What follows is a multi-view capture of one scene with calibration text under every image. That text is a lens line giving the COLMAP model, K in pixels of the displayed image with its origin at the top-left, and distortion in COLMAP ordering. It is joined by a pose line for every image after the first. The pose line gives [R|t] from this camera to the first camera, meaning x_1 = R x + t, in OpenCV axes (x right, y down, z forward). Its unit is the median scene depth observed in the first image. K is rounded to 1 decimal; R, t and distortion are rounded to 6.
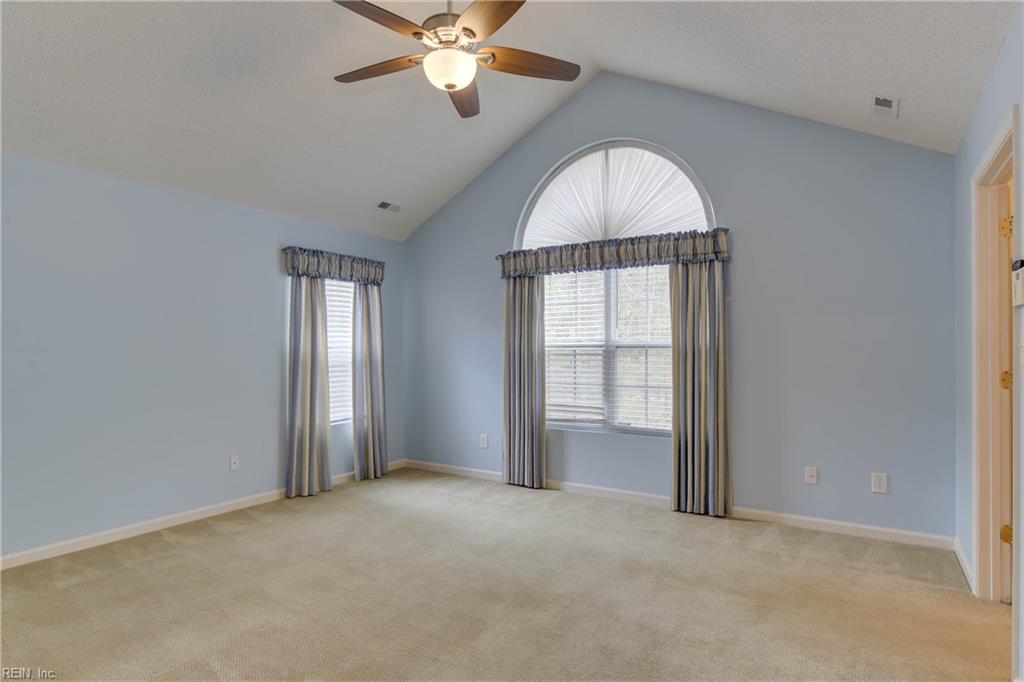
lens RADIAL K [[548.5, 0, 507.1], [0, 548.5, 349.3], [0, 0, 1]] dist [-0.009513, -0.003647]
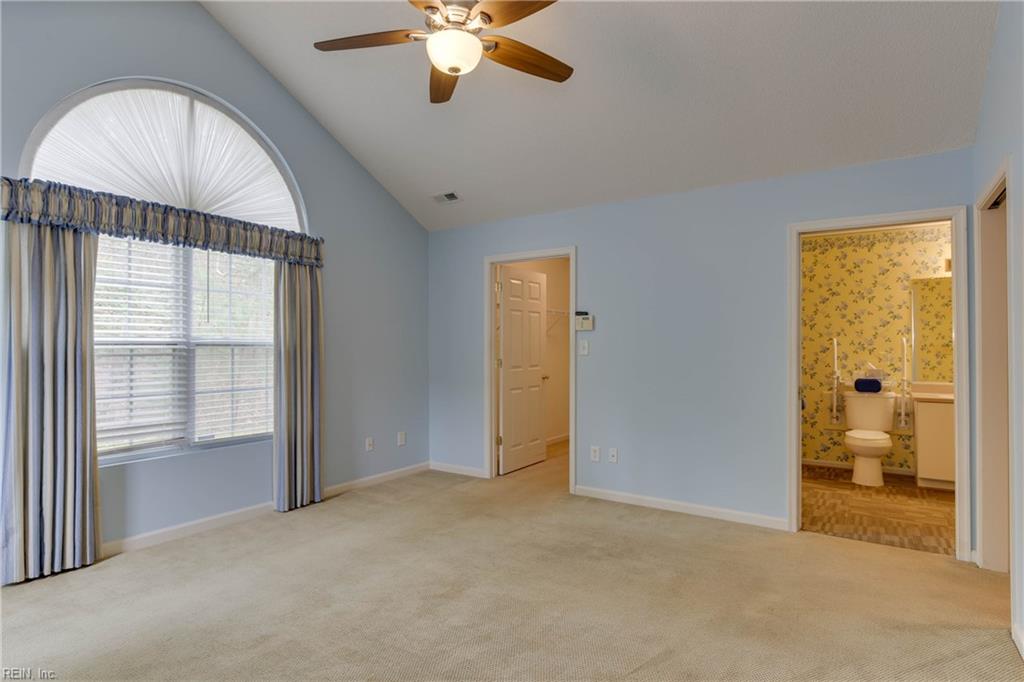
lens RADIAL K [[548.5, 0, 518.4], [0, 548.5, 345.2], [0, 0, 1]] dist [-0.009513, -0.003647]
pose [[-0.006409, 0.005930, 0.999962, -0.624156], [-0.000787, 0.999982, -0.005935, 0.000620], [-0.999979, -0.000825, -0.006404, 0.533996]]
